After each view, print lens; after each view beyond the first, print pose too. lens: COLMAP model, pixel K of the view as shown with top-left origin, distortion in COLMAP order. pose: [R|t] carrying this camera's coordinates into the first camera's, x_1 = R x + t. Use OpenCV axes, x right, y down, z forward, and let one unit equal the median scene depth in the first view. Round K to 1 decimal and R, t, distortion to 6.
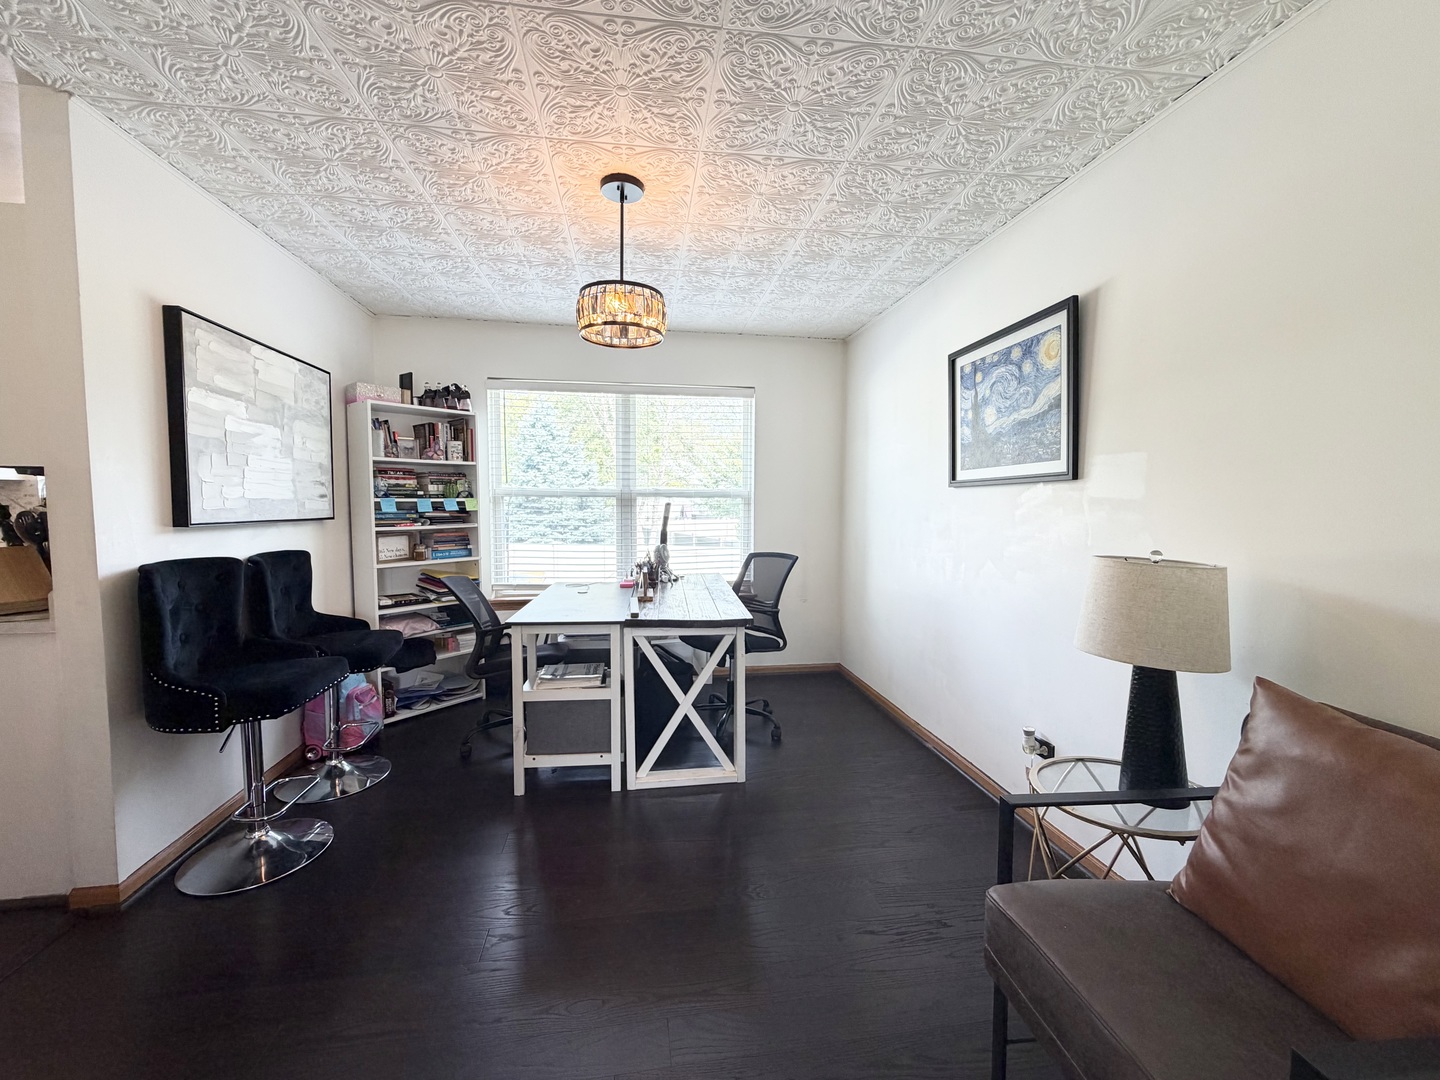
lens RADIAL K [[571.2, 0, 718.5], [0, 571.2, 531.5], [0, 0, 1]] dist [0.000285, -0.000708]
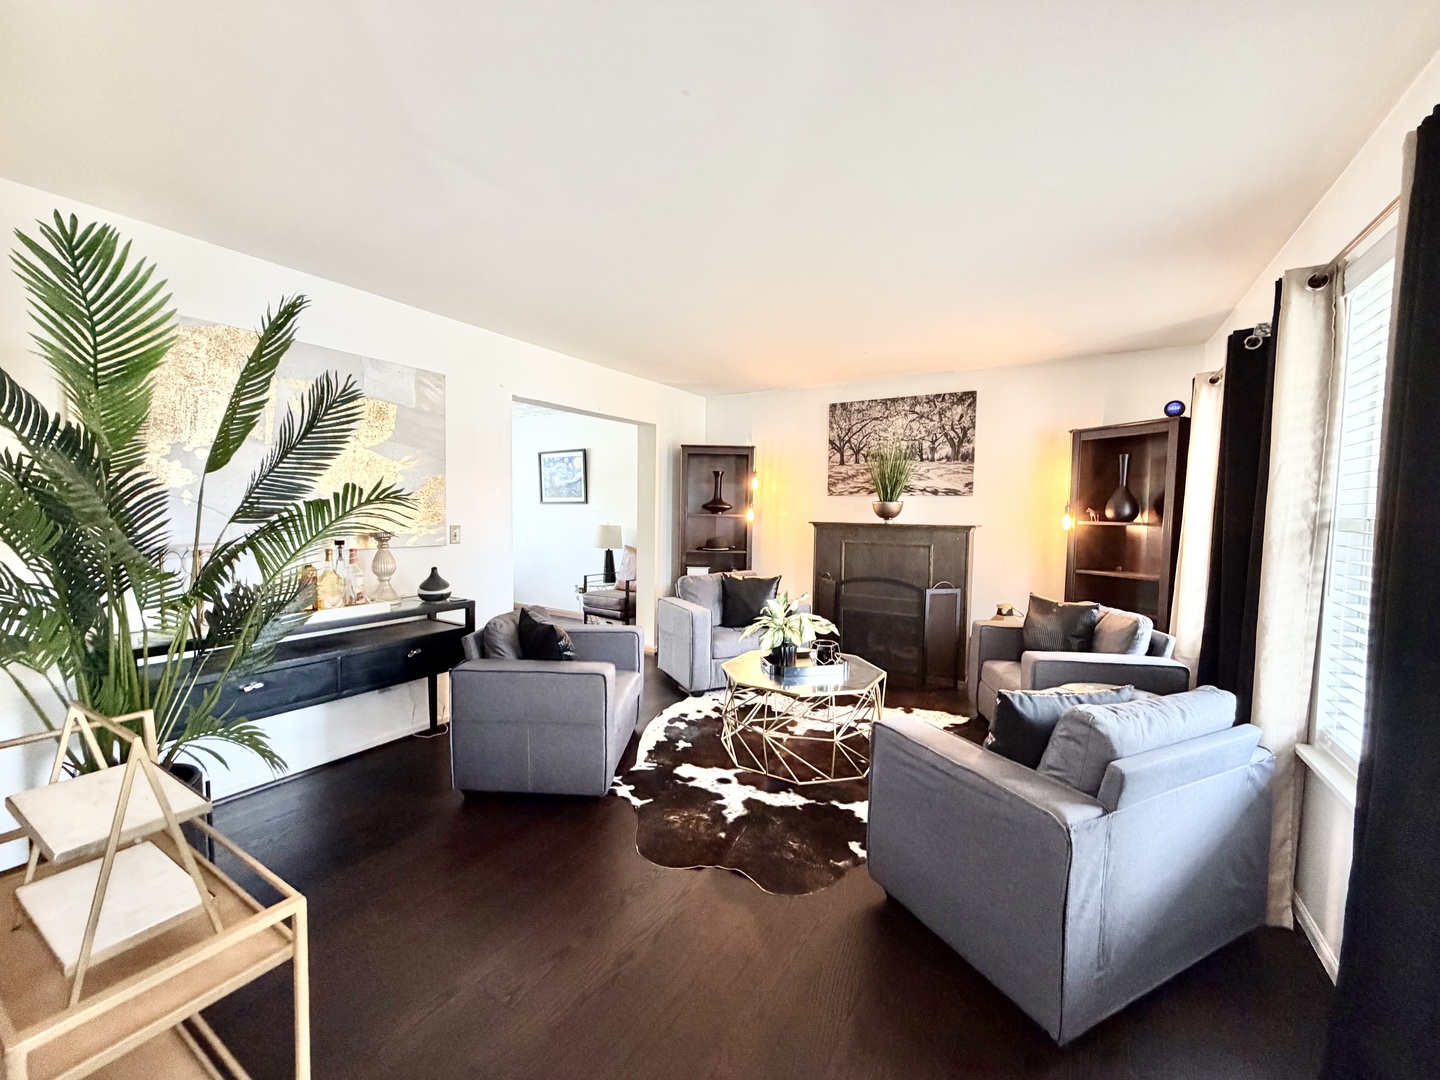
lens RADIAL K [[571.2, 0, 721.3], [0, 571.2, 544.8], [0, 0, 1]] dist [0.000285, -0.000708]
pose [[0.643522, -0.042899, 0.764225, -1.267894], [0.033429, 0.999051, 0.027932, 0.073034], [-0.764698, 0.007573, 0.644345, -1.548487]]
